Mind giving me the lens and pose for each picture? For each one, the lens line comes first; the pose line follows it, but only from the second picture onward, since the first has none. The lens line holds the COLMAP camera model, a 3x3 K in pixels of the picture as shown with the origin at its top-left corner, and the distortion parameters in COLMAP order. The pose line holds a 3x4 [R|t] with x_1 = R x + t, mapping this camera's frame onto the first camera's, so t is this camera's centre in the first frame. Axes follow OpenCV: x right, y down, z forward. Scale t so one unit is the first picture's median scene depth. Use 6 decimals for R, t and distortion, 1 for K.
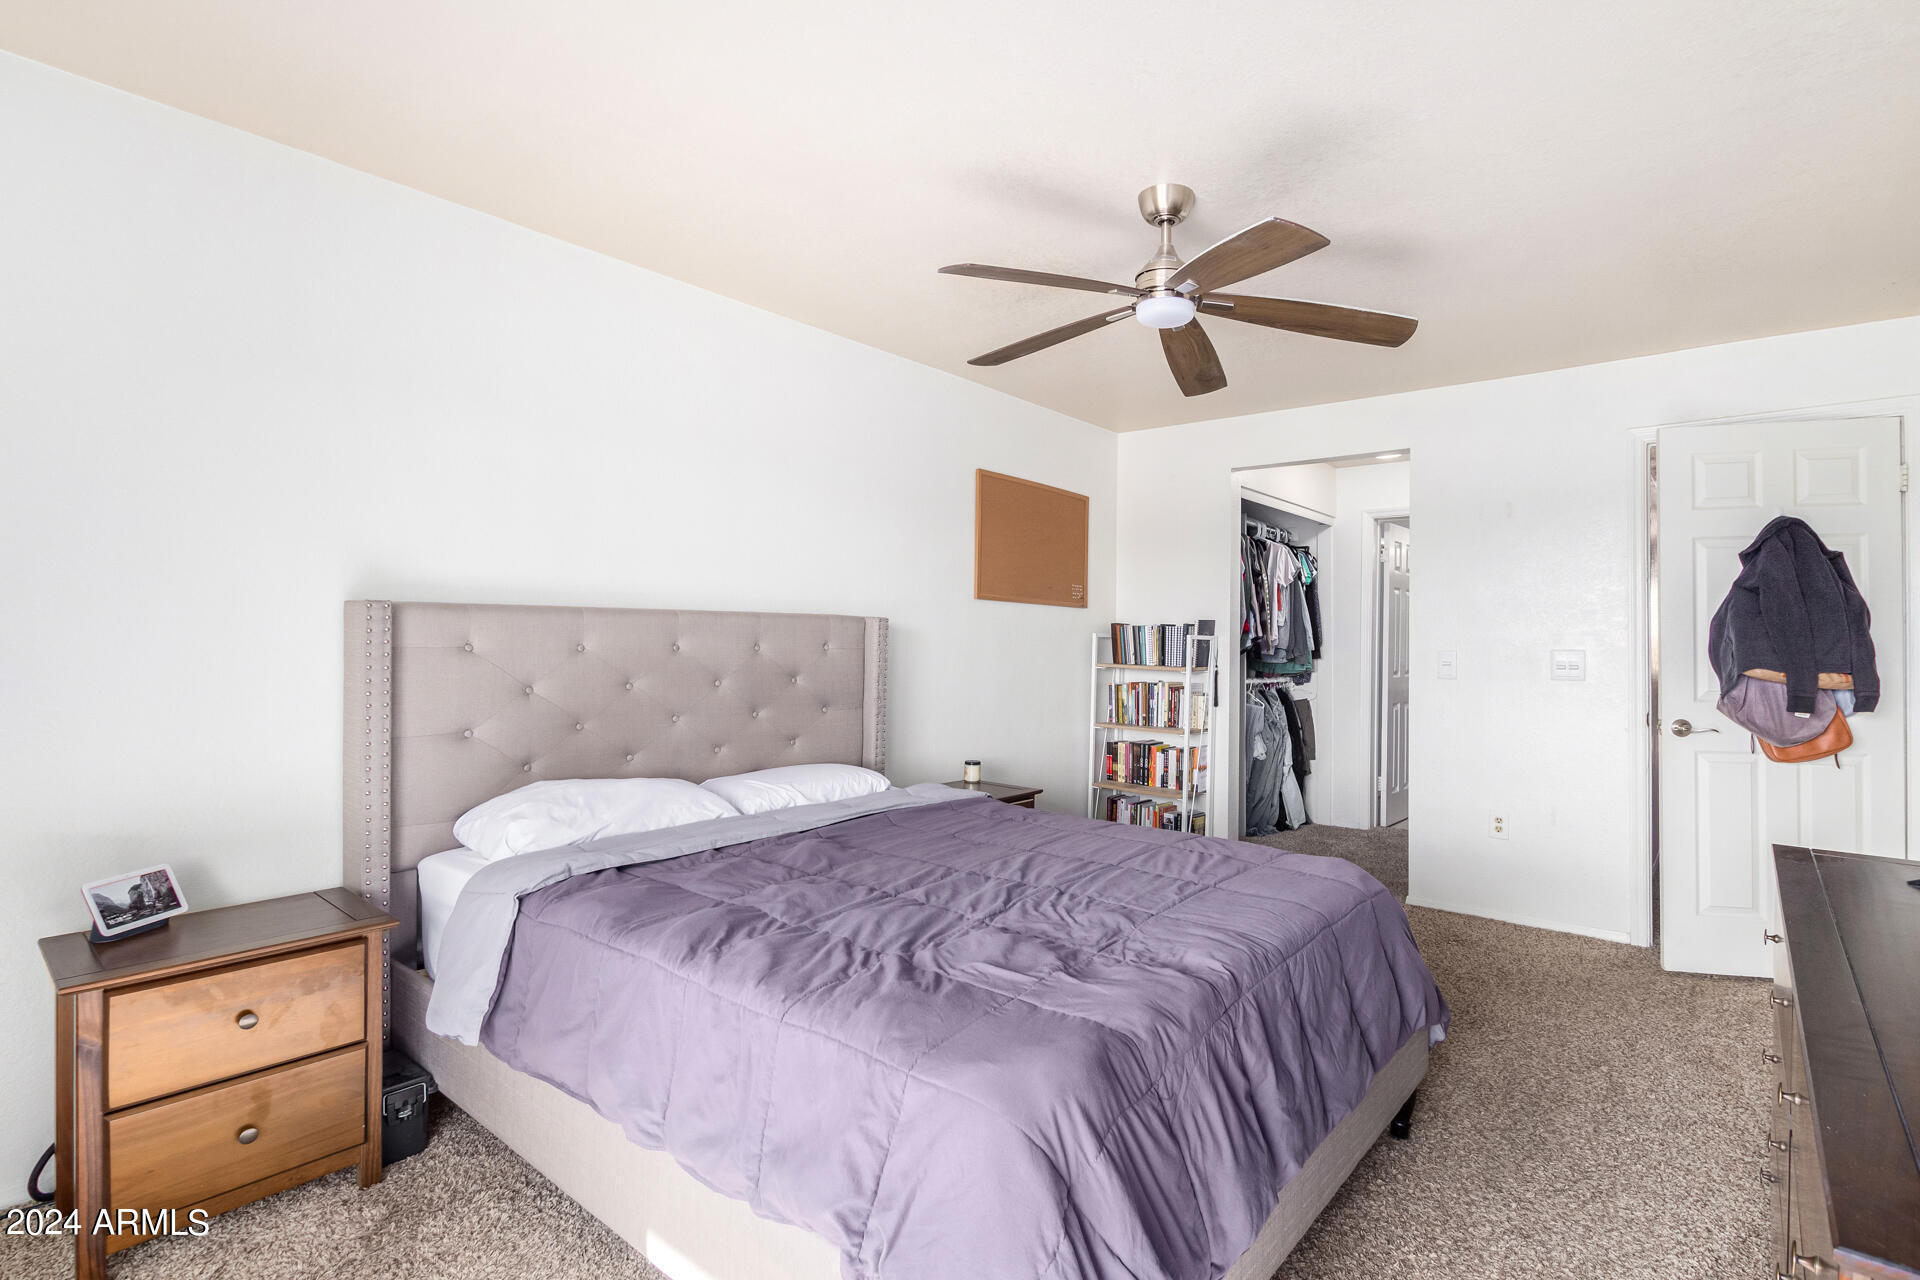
lens RADIAL K [[907.0, 0, 967.7], [0, 907.0, 641.3], [0, 0, 1]] dist [-0.001592, -0.000054]
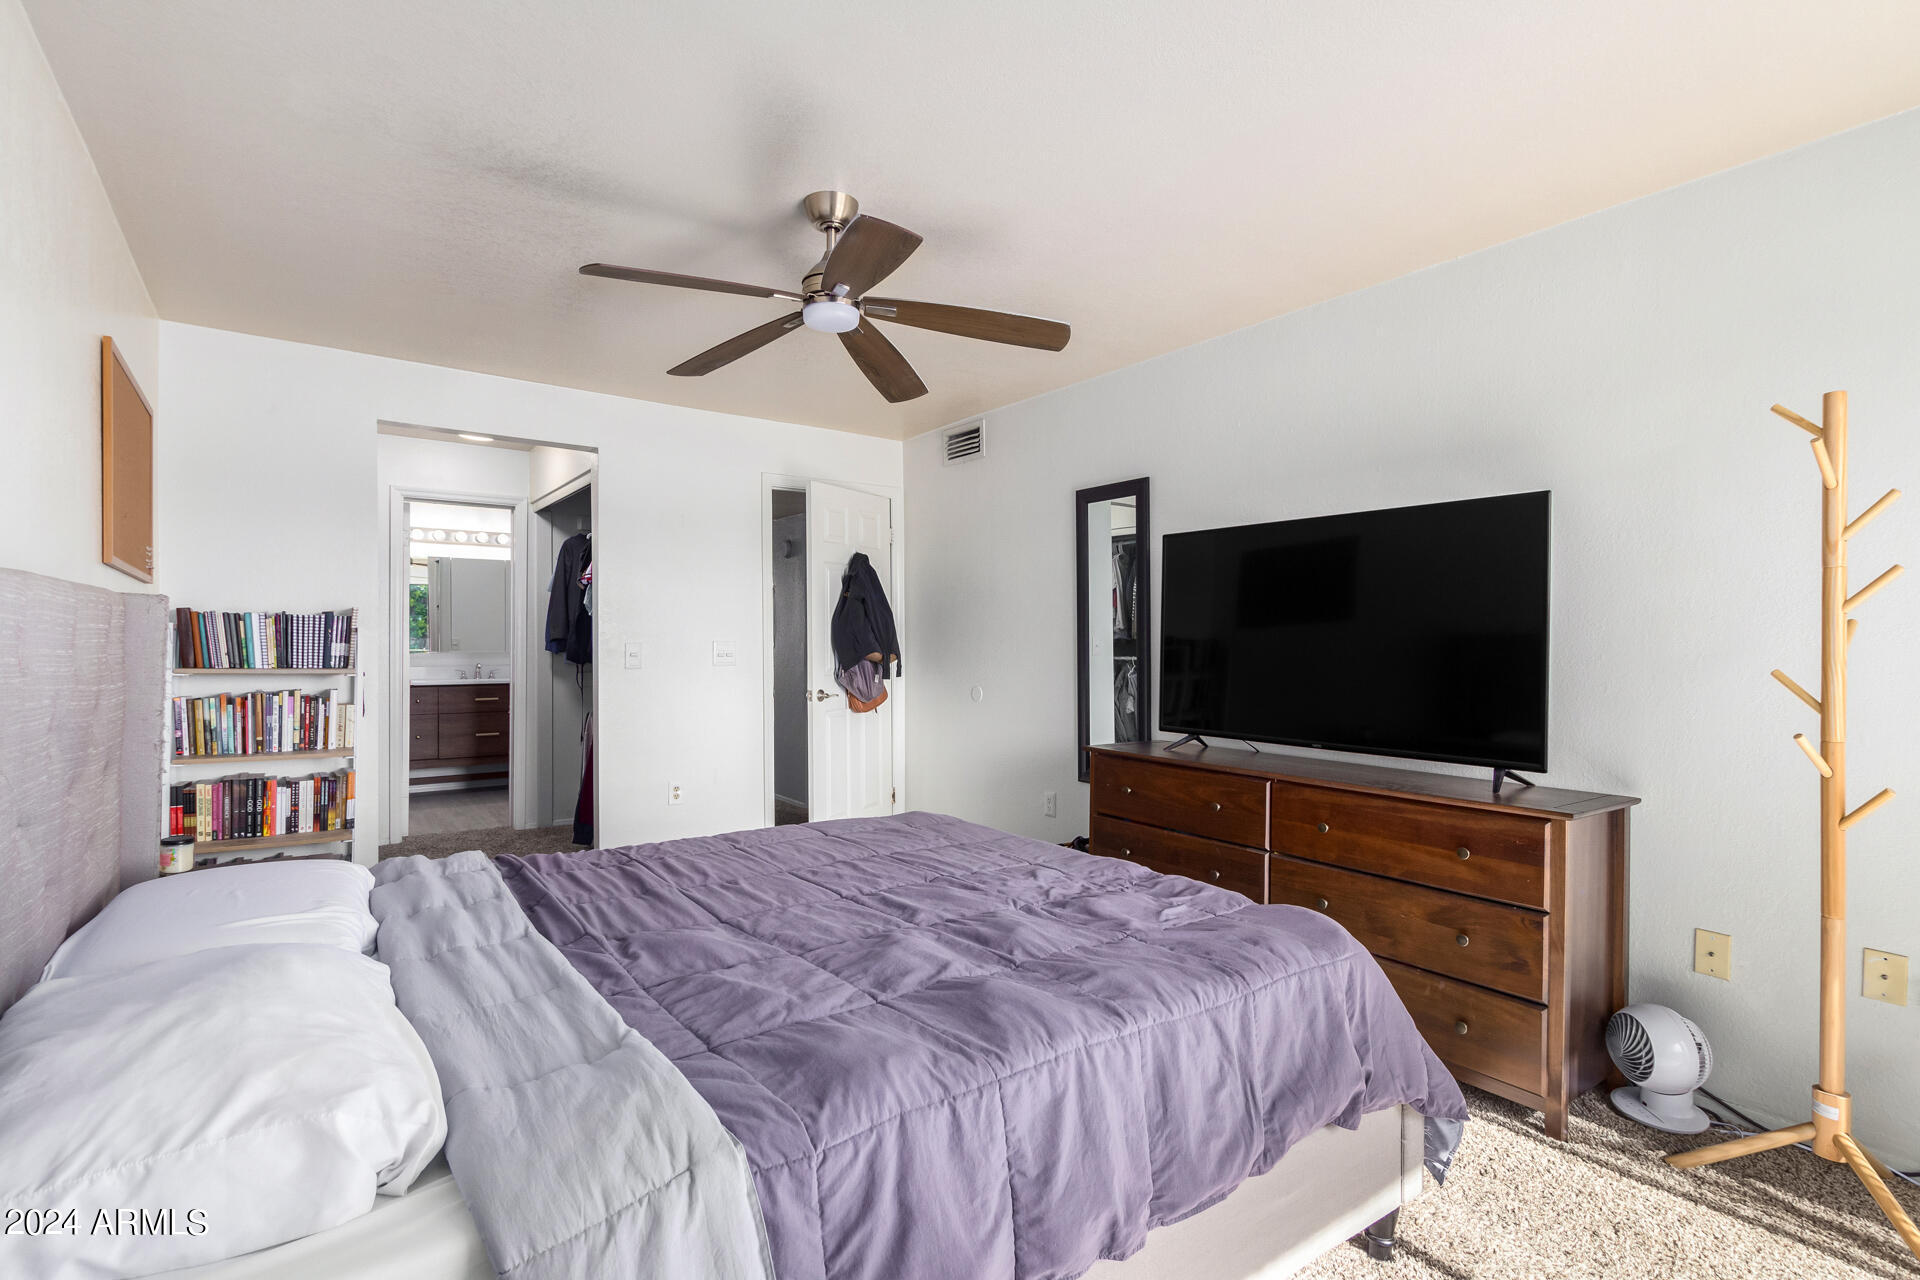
lens RADIAL K [[907.0, 0, 966.5], [0, 907.0, 642.4], [0, 0, 1]] dist [-0.001592, -0.000054]
pose [[0.231870, -0.011239, 0.972682, -0.365489], [-0.004027, 0.999914, 0.012513, -0.005066], [-0.972738, -0.006818, 0.231805, 0.293892]]
